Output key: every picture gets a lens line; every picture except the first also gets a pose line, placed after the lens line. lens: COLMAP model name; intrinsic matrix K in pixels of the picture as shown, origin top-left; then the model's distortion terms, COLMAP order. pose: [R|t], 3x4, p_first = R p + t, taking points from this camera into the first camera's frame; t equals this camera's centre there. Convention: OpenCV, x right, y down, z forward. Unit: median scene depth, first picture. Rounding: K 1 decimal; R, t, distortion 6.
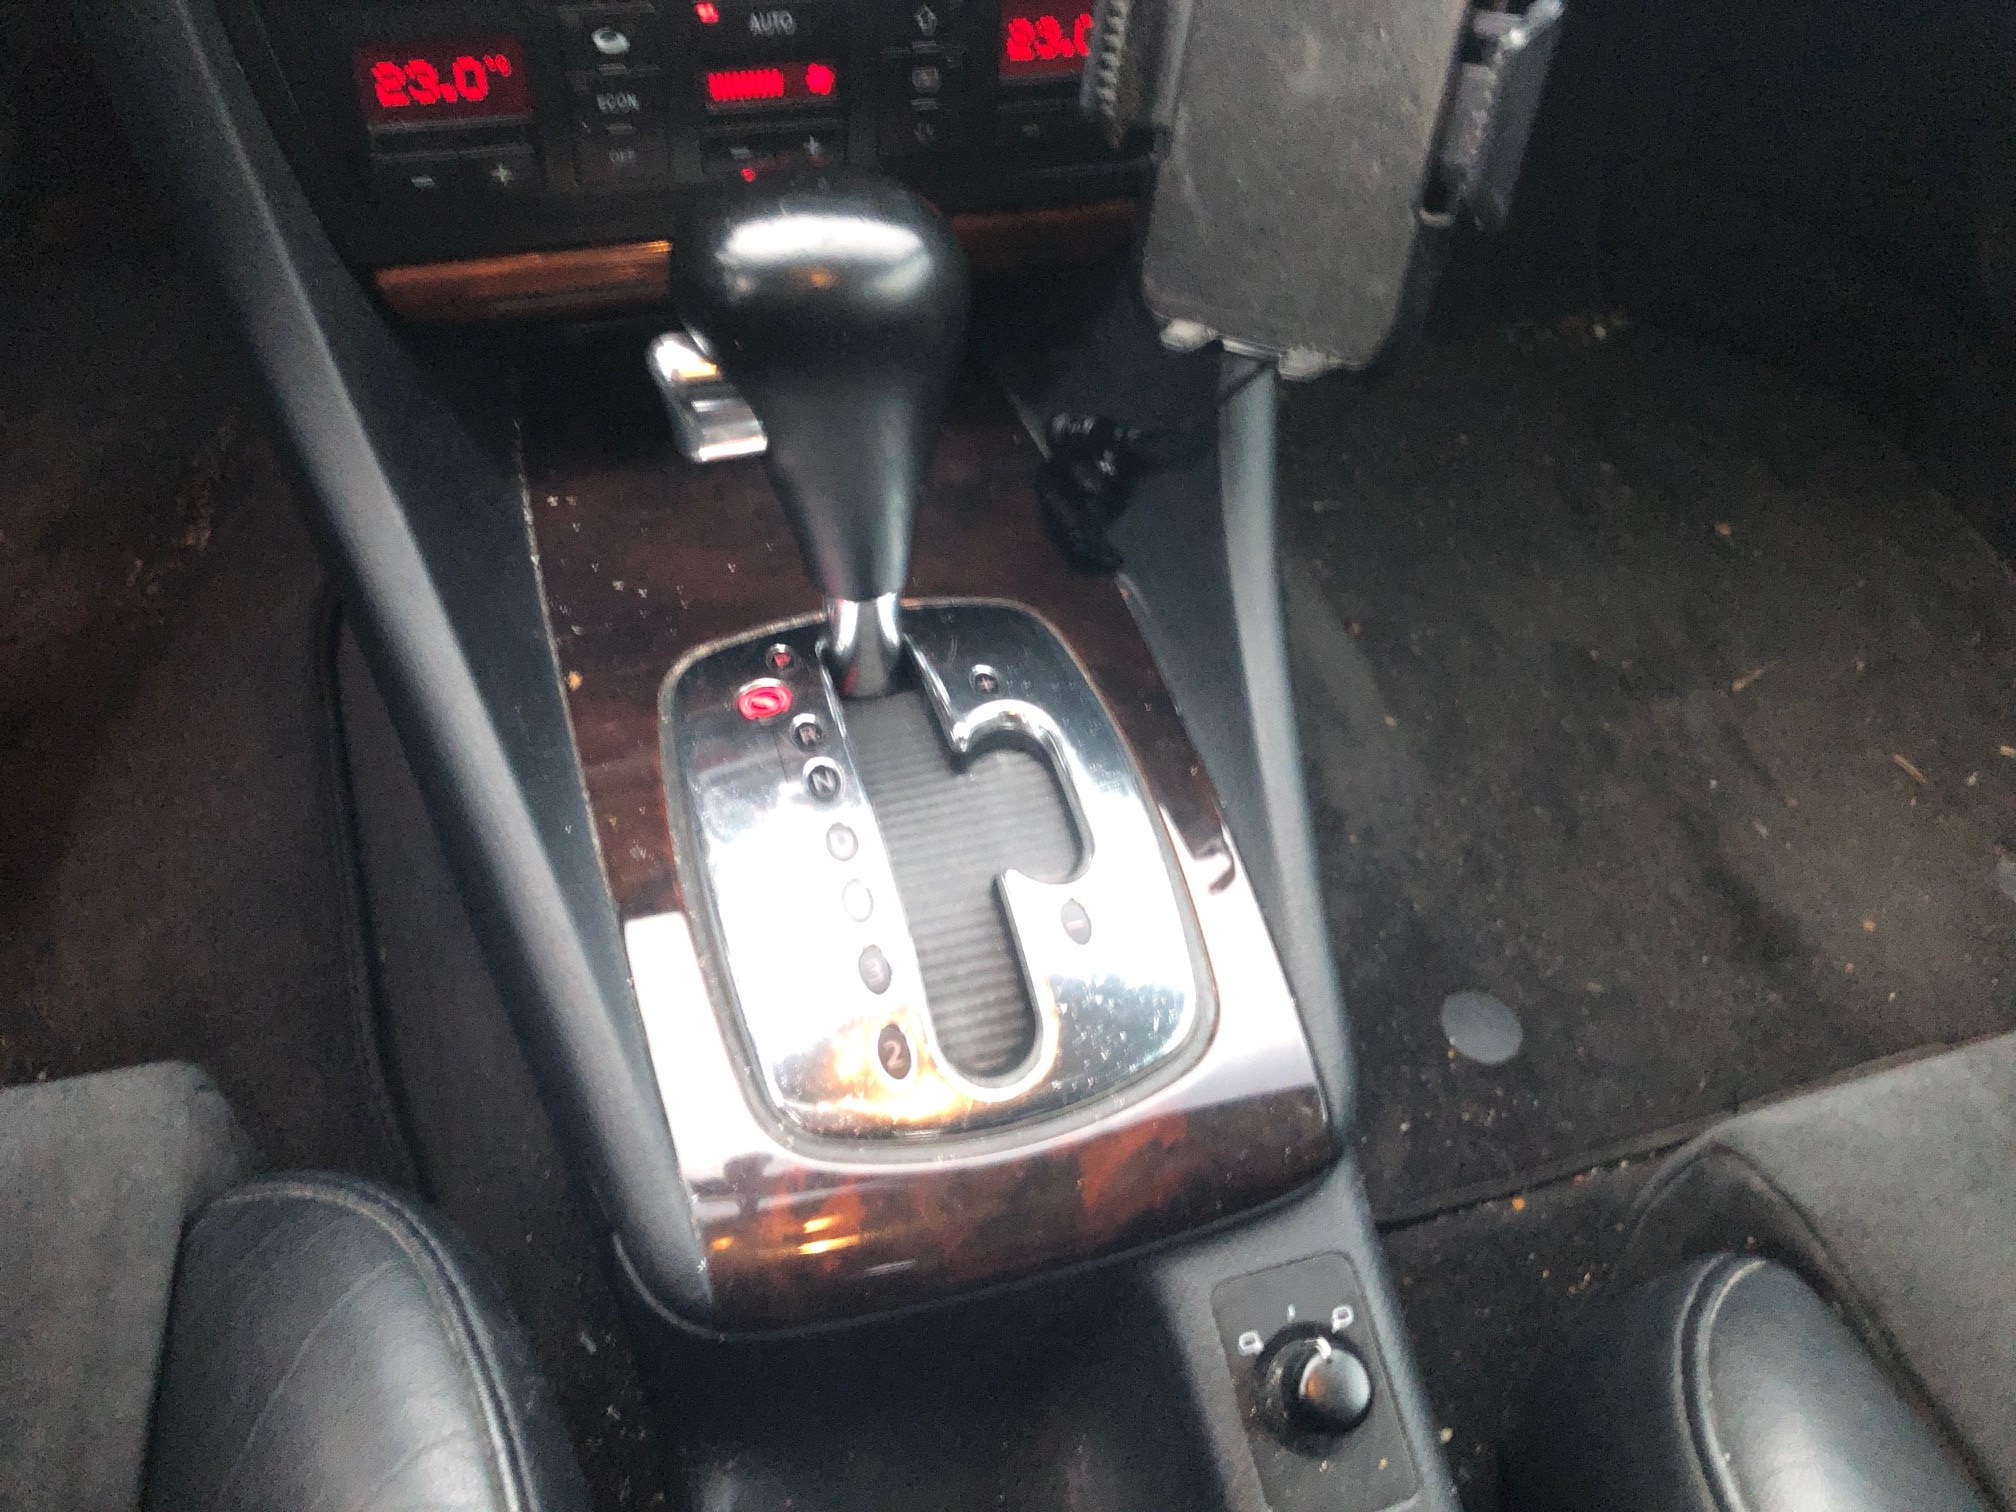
lens RADIAL K [[1616.8, 0, 1003.7], [0, 1616.8, 736.9], [0, 0, 1]] dist [0.012391, -0.047580]
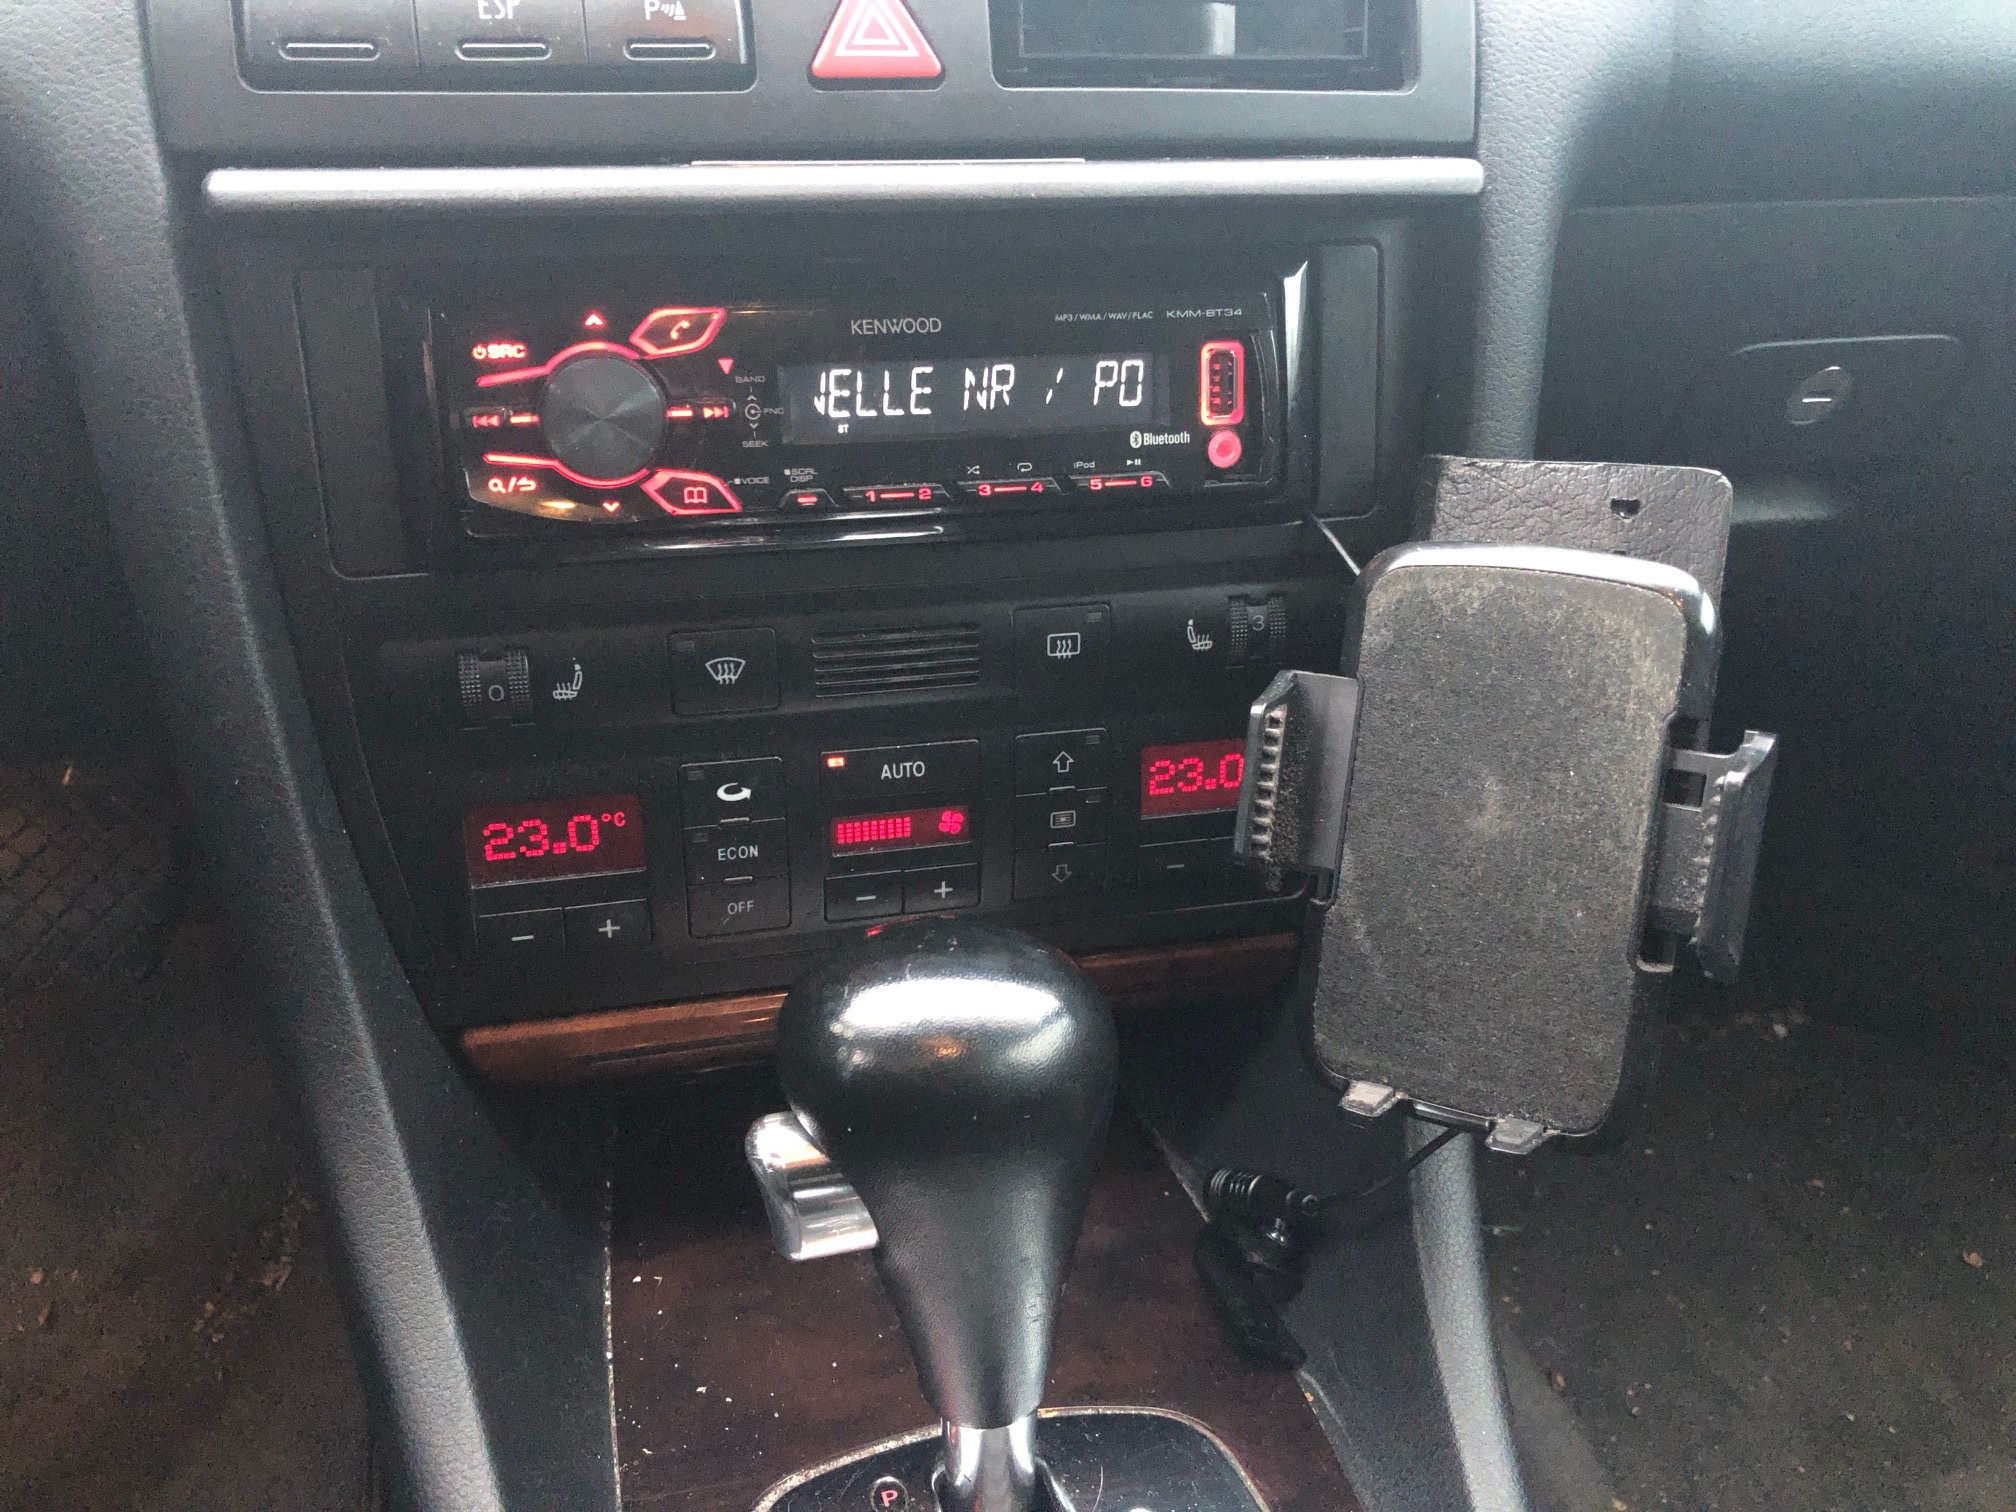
lens RADIAL K [[1616.8, 0, 1006.5], [0, 1616.8, 770.3], [0, 0, 1]] dist [0.012391, -0.047580]
pose [[0.997020, -0.021938, -0.073956, -0.011916], [-0.007886, 0.924703, -0.380609, -0.081077], [0.076738, 0.380058, 0.921774, 0.128639]]
